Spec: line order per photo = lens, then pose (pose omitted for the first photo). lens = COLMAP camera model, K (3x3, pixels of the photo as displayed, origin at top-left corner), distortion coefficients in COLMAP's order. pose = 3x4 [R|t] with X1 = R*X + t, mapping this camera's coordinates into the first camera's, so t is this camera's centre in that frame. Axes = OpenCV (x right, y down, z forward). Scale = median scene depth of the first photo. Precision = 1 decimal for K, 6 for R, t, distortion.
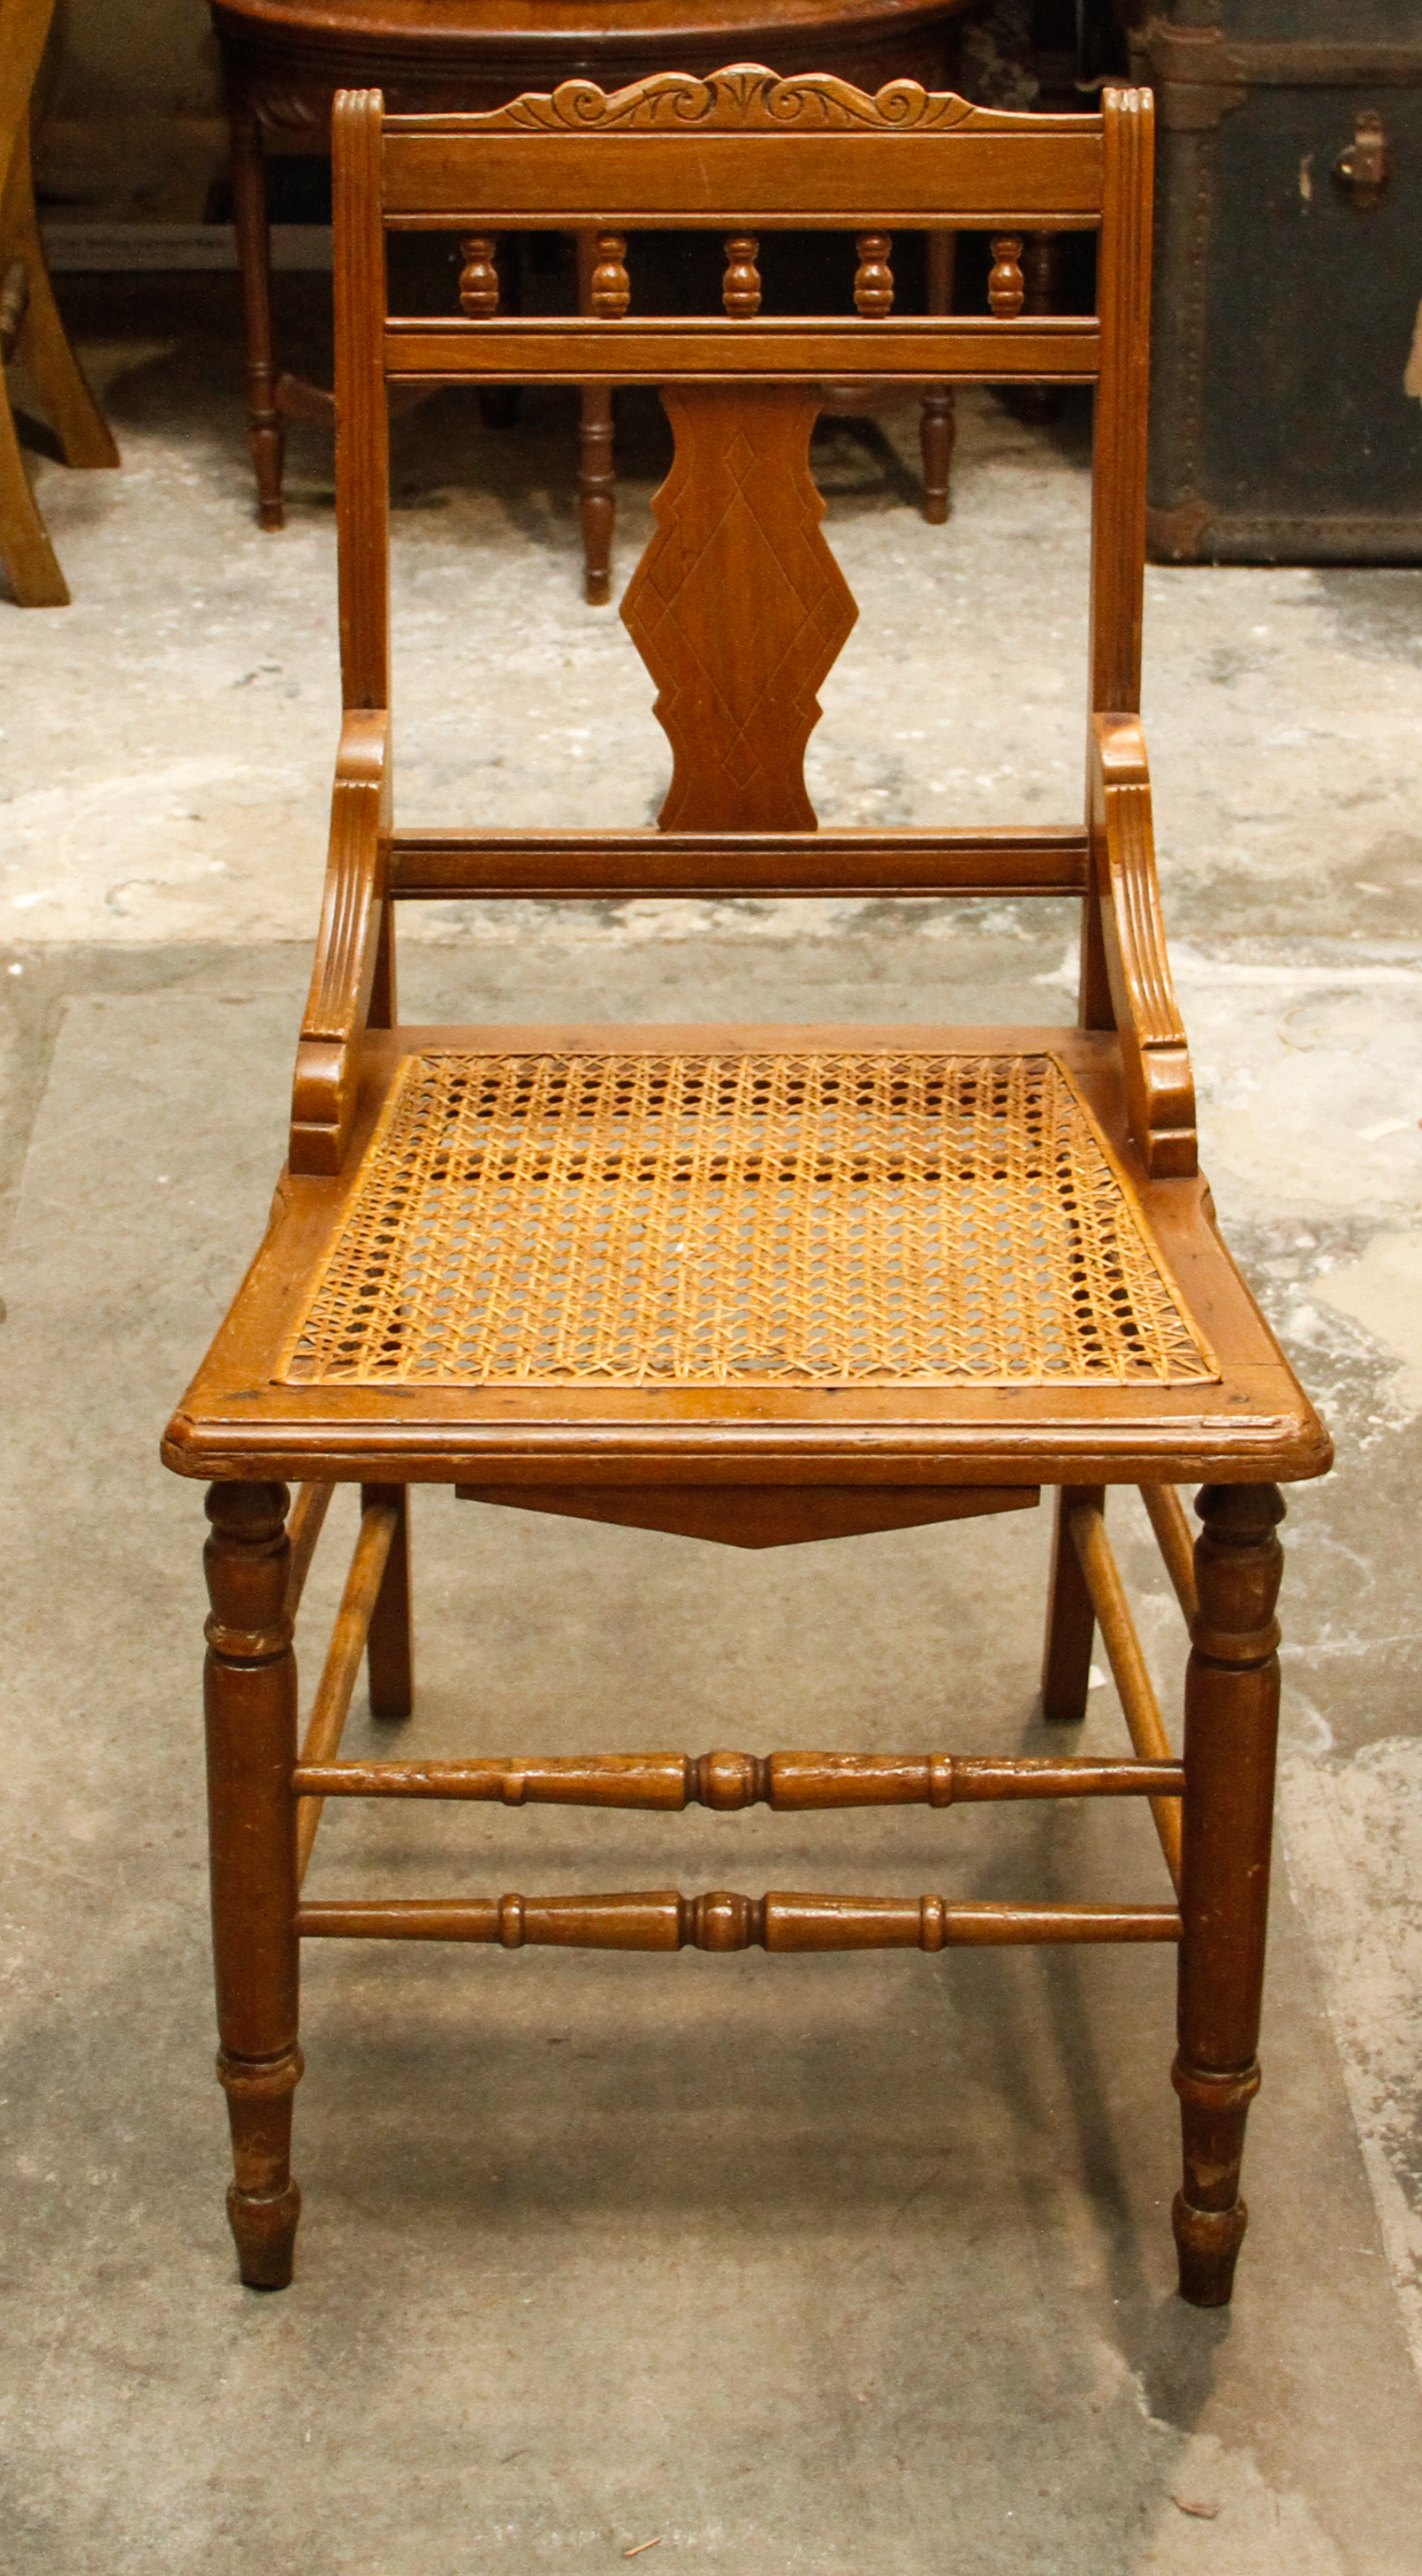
lens RADIAL K [[4403.4, 0, 704.9], [0, 4403.4, 1013.9], [0, 0, 1]] dist [-0.104921, 0.030781]
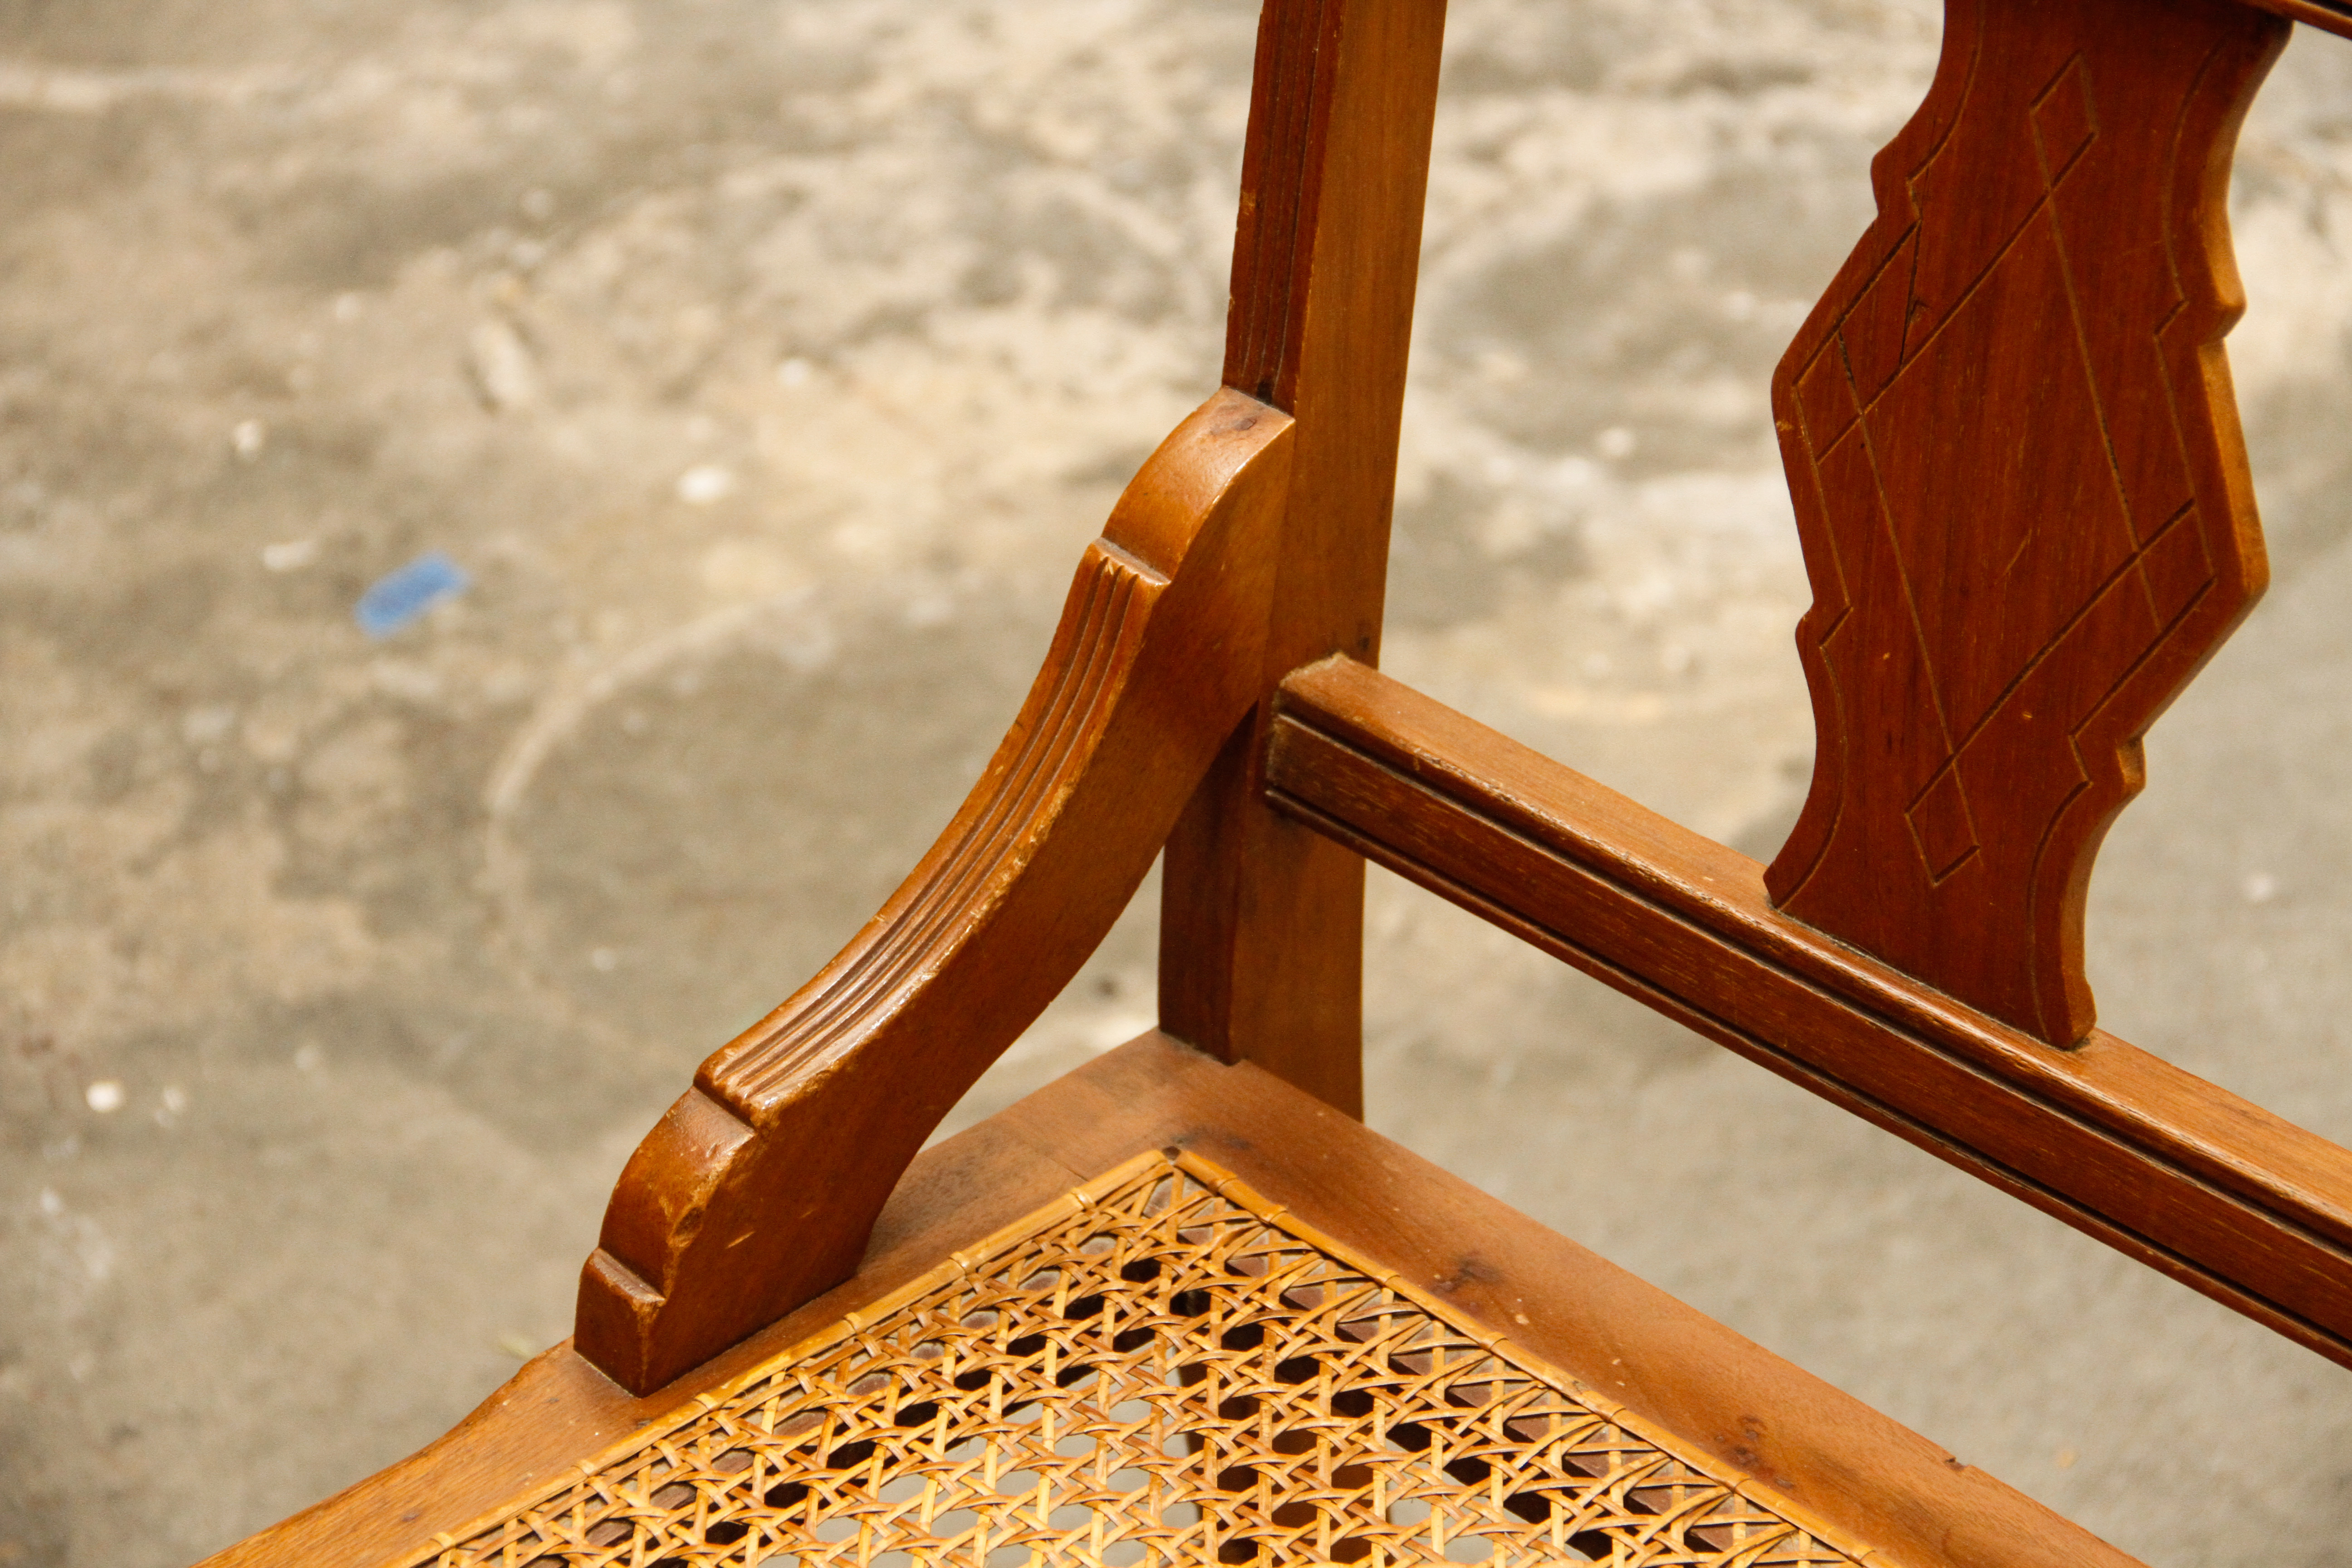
lens RADIAL K [[6590.4, 0, 1176.0], [0, 6590.4, 784.0], [0, 0, 1]] dist [0.044087, 10.870823]
pose [[0.710752, 0.374080, -0.595731, 0.326800], [-0.249774, 0.925902, 0.283406, -0.220643], [0.657605, -0.052633, 0.751522, 0.505029]]
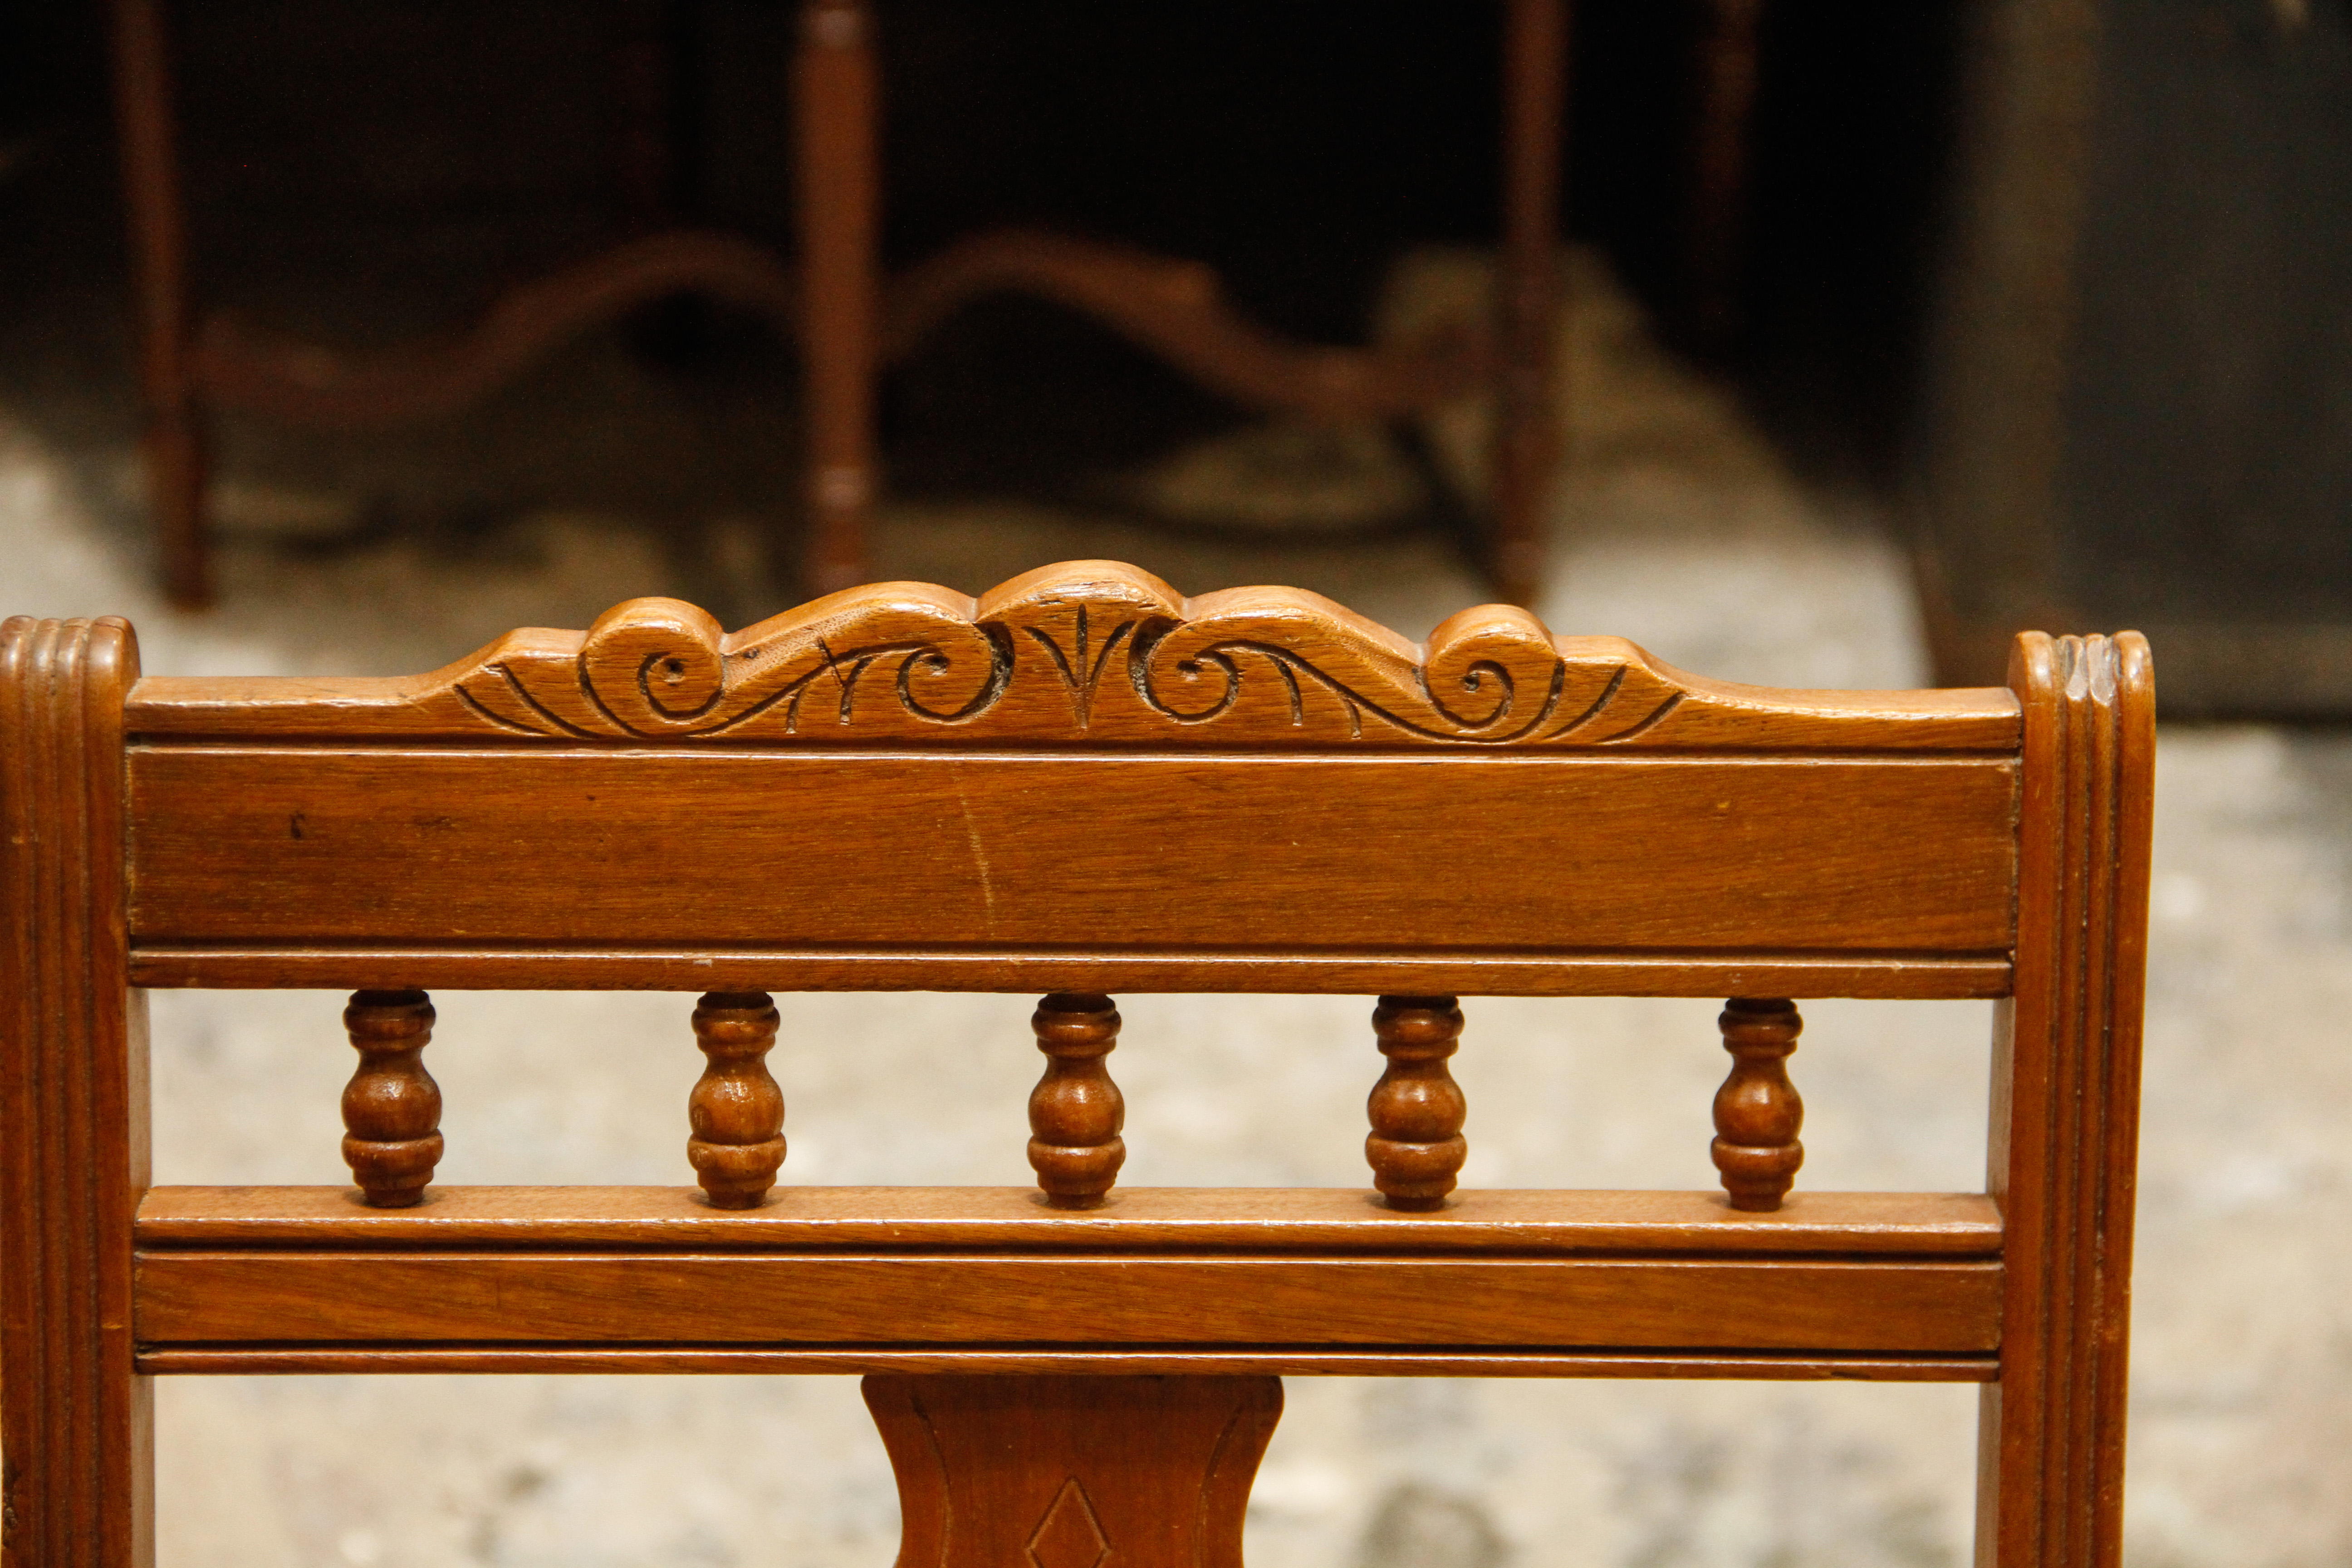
lens RADIAL K [[7021.2, 0, 1233.6], [0, 7021.2, 782.5], [0, 0, 1]] dist [0.650696, -1.471682]
pose [[0.999825, 0.007429, 0.017179, 0.011347], [-0.007602, 0.999921, 0.010013, -0.201610], [-0.017103, -0.010142, 0.999802, 0.376873]]
